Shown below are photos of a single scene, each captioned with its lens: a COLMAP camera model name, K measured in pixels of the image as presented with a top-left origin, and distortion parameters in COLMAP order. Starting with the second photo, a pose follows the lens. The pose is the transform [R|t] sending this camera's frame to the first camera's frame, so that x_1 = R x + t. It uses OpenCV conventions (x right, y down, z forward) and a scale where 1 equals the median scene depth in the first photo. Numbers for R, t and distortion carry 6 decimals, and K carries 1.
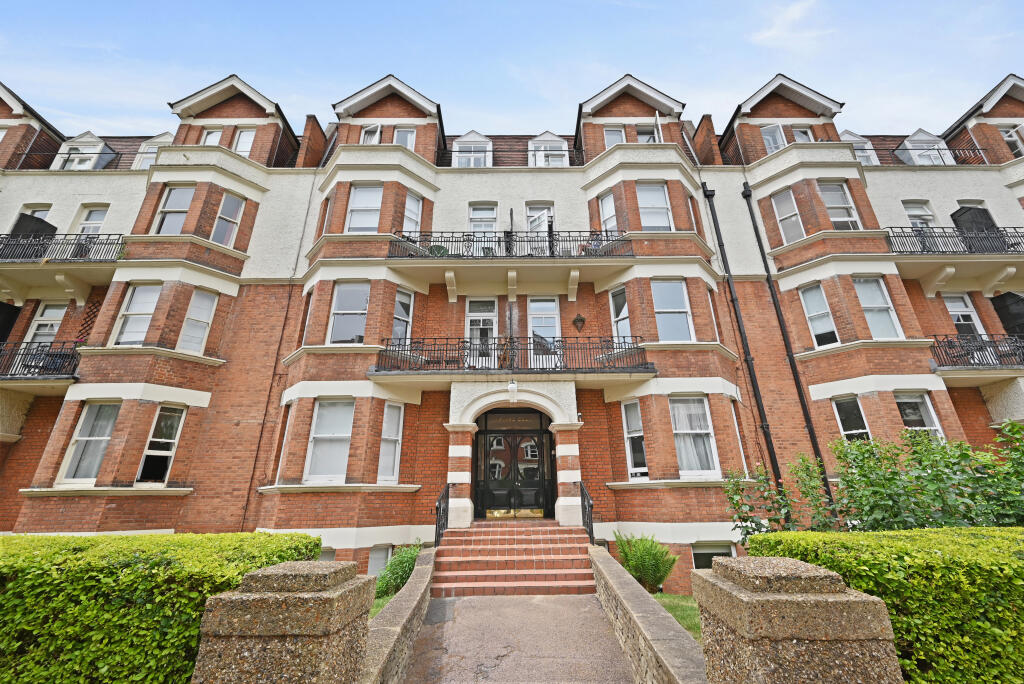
lens RADIAL K [[410.1, 0, 512.8], [0, 410.1, 340.0], [0, 0, 1]] dist [-0.000578, 0.000073]
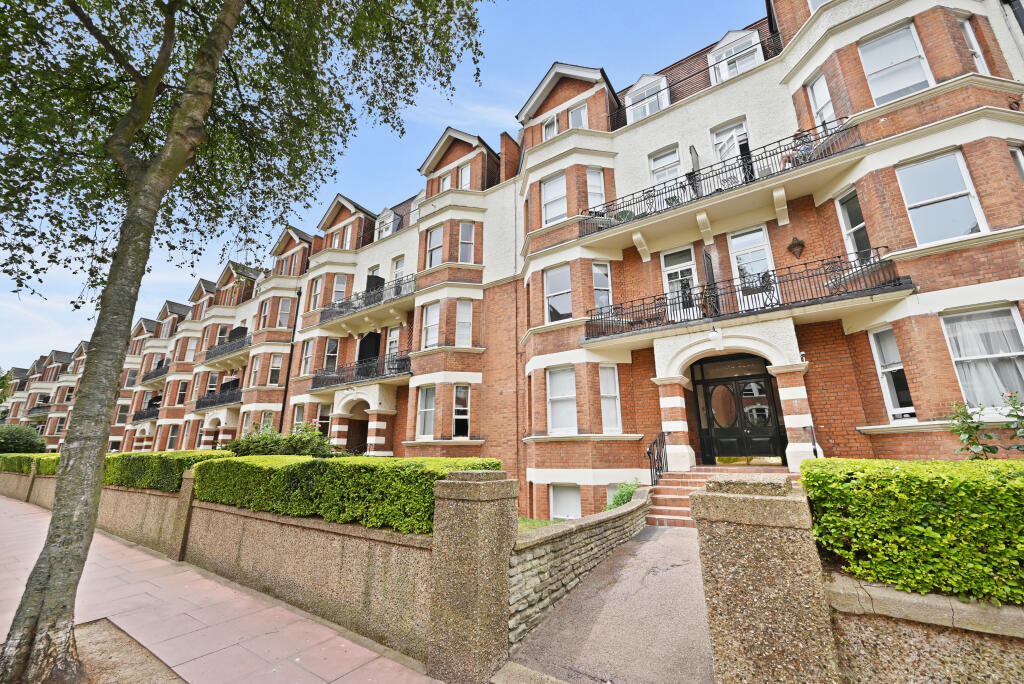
lens RADIAL K [[410.1, 0, 512.8], [0, 410.1, 340.0], [0, 0, 1]] dist [-0.000578, 0.000073]
pose [[0.815332, -0.150384, -0.559122, 0.133912], [0.207867, 0.977328, 0.040252, -0.011968], [0.540393, -0.149042, 0.828108, -0.064000]]
